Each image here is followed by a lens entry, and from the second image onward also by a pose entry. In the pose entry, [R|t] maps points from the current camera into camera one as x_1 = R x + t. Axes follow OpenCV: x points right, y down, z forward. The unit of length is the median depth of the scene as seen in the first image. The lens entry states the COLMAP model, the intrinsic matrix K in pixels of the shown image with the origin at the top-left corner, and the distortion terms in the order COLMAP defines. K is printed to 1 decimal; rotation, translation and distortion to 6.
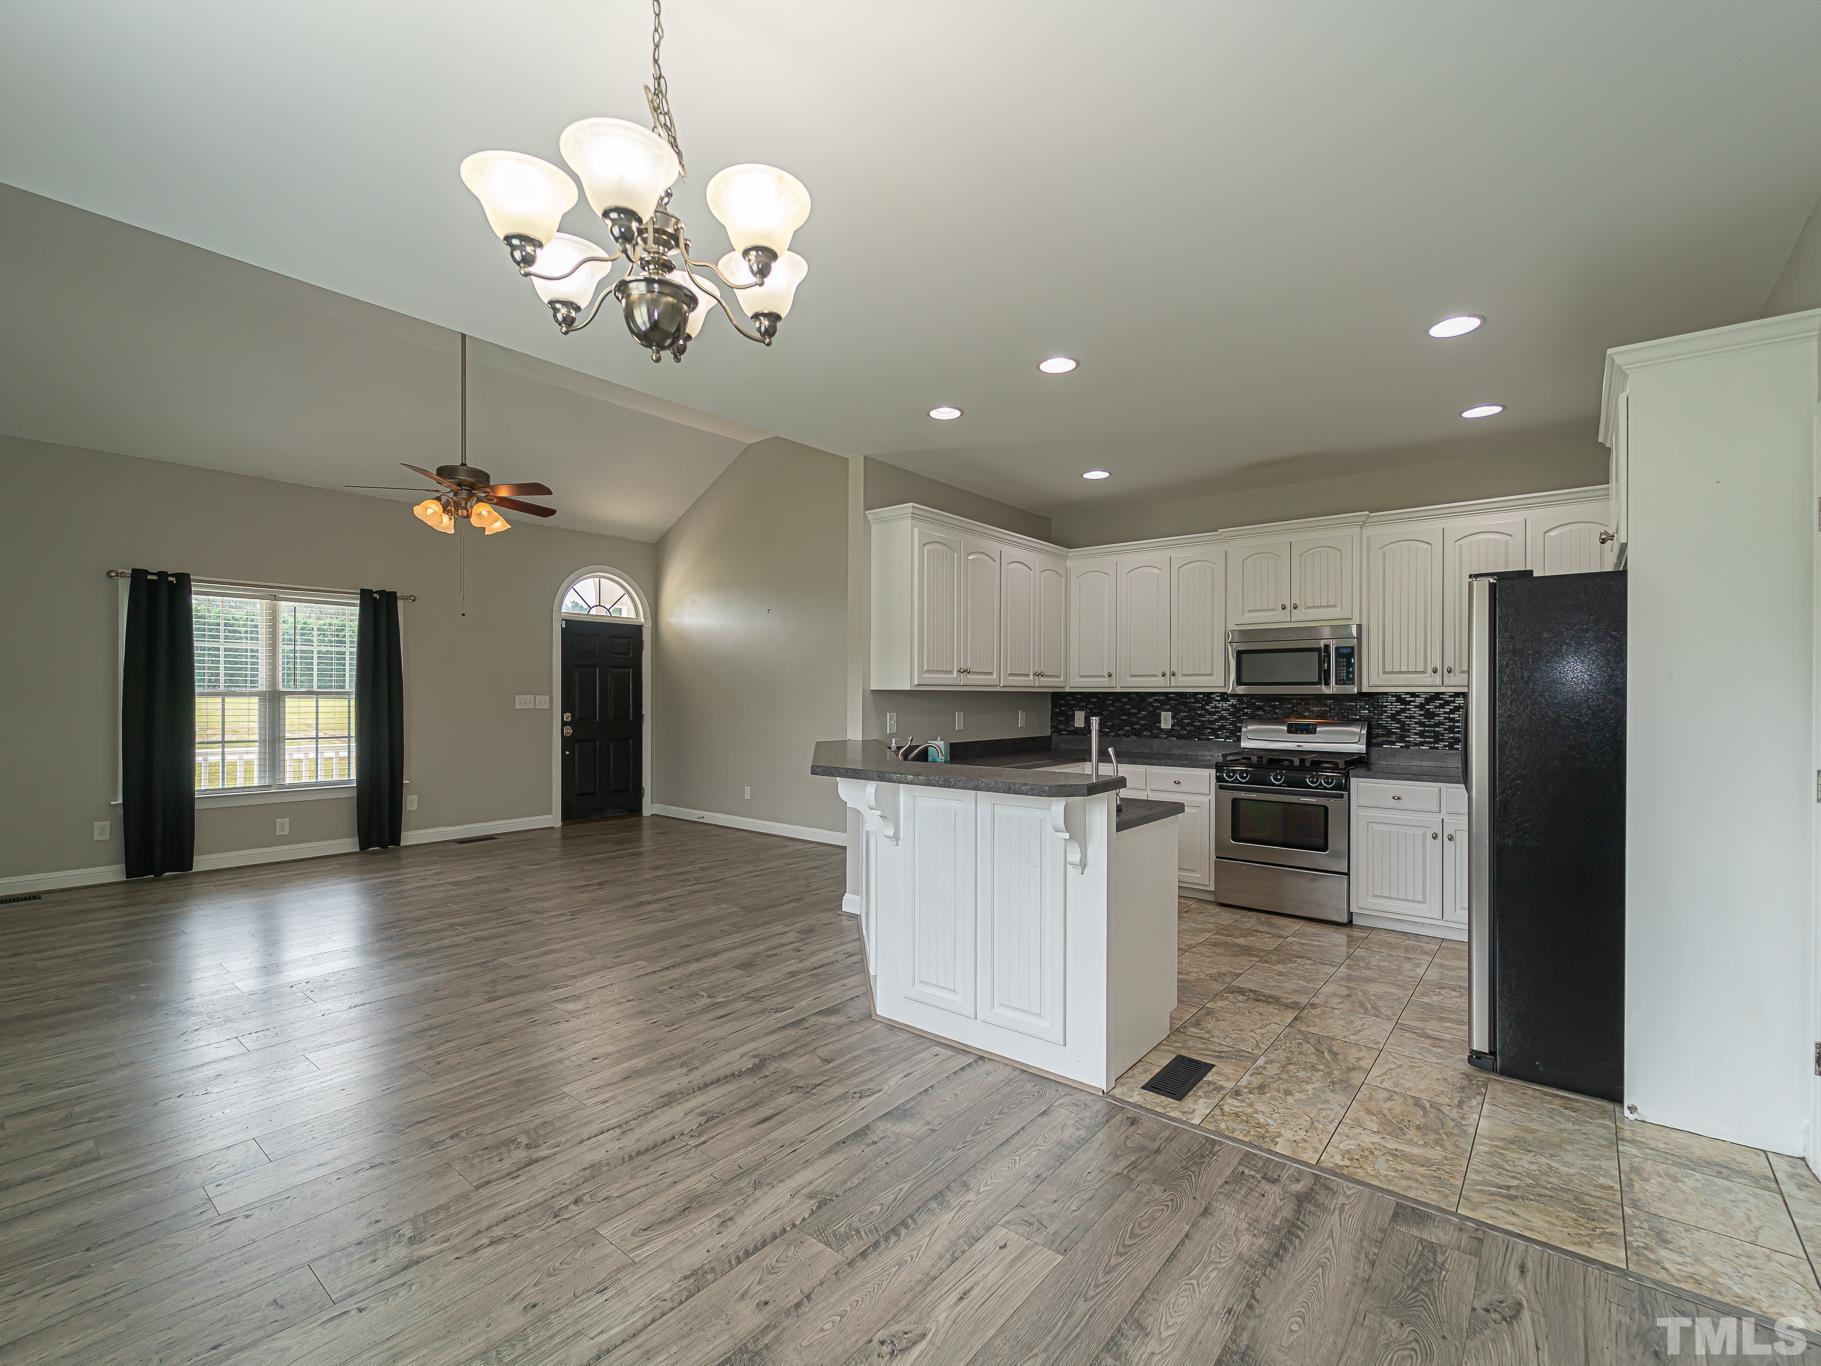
lens RADIAL K [[816.9, 0, 911.8], [0, 816.9, 692.4], [0, 0, 1]] dist [-0.002201, -0.001083]
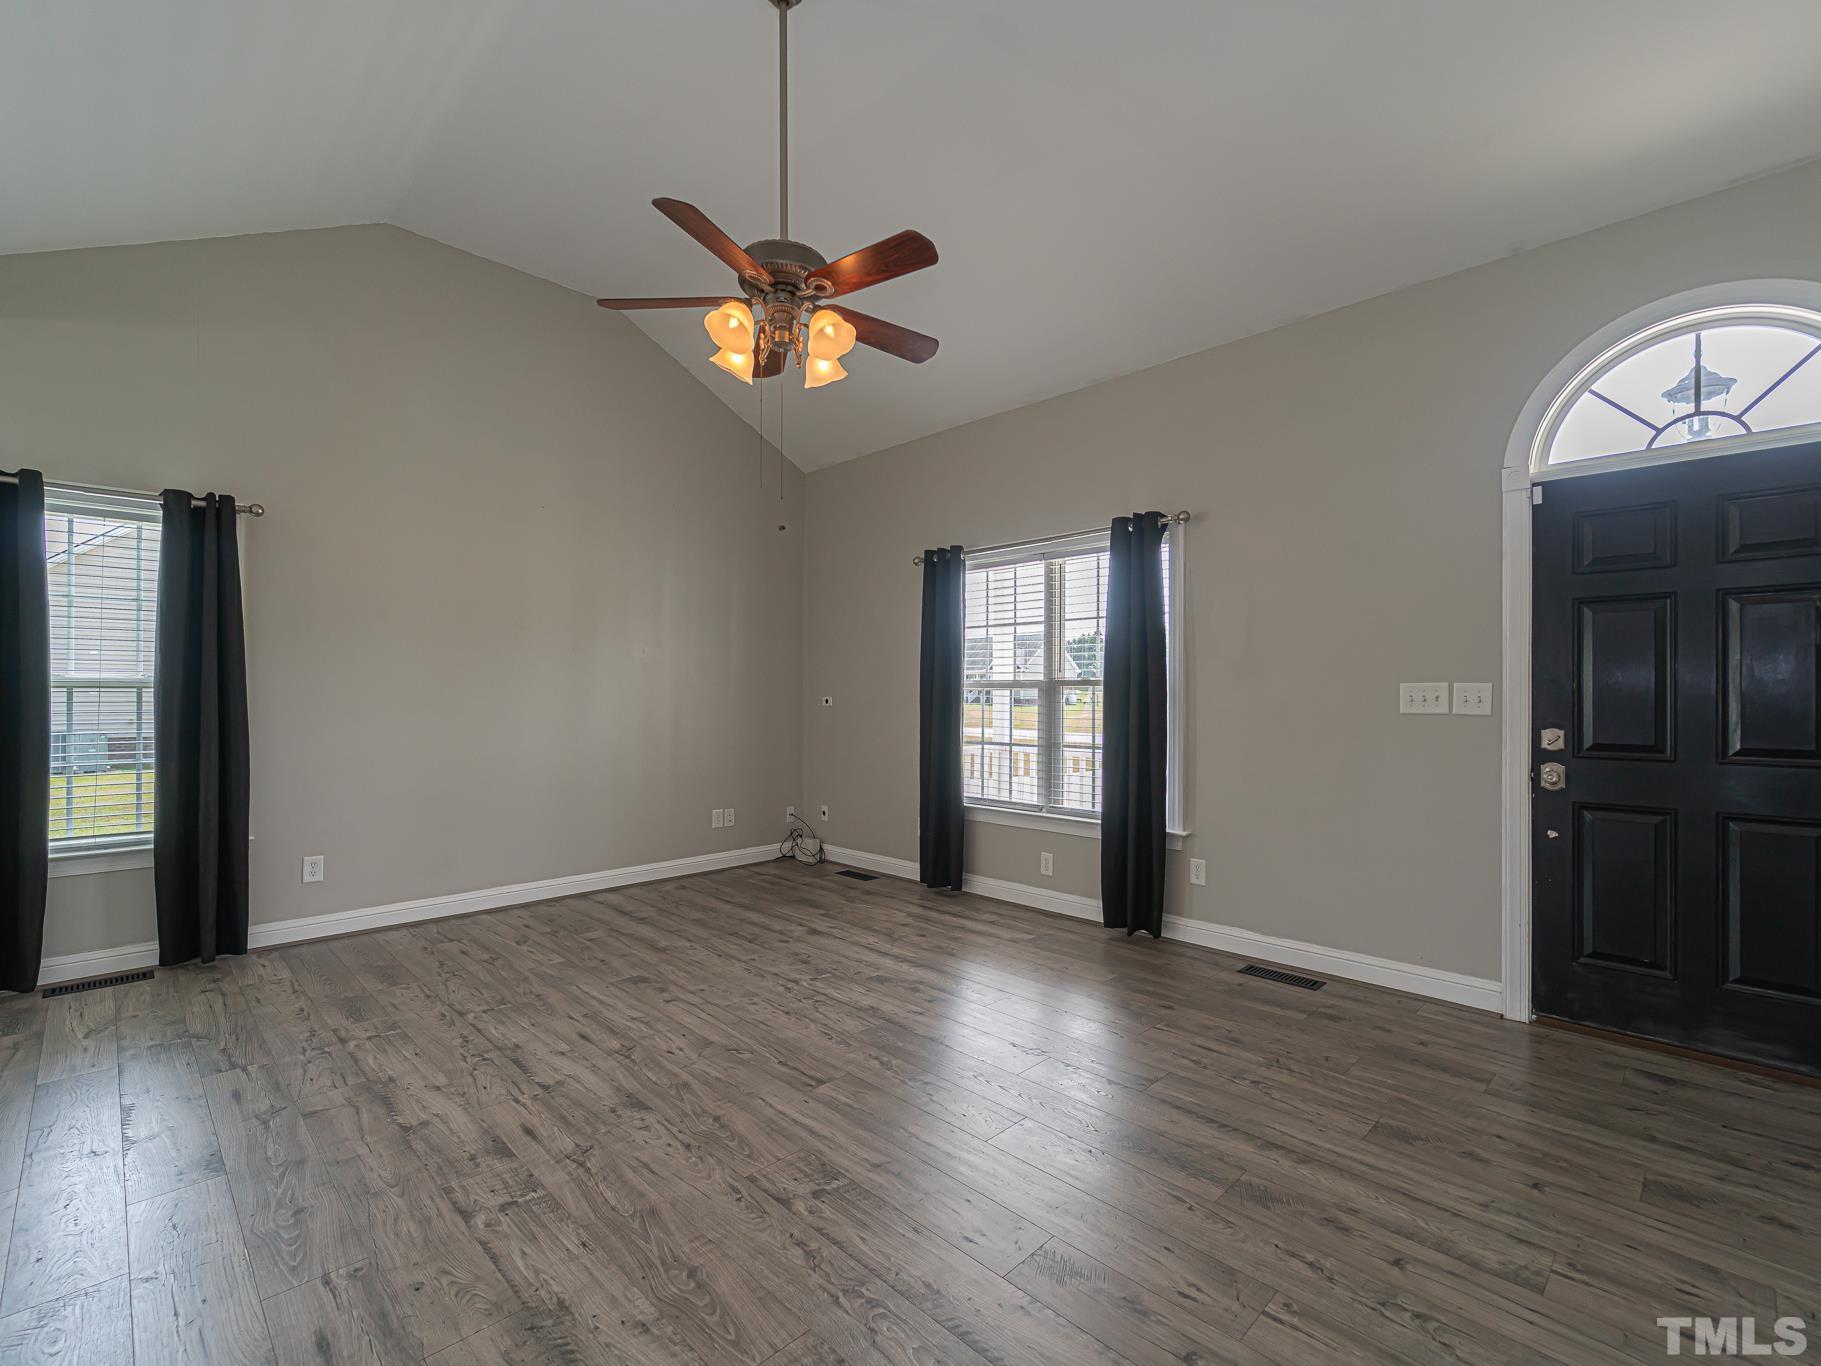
lens RADIAL K [[816.9, 0, 918.3], [0, 816.9, 695.0], [0, 0, 1]] dist [-0.002201, -0.001083]
pose [[-0.094503, -0.003574, -0.995518, -0.025129], [0.001126, 0.999993, -0.003696, 0.017971], [0.995524, -0.001470, -0.094498, 1.213817]]
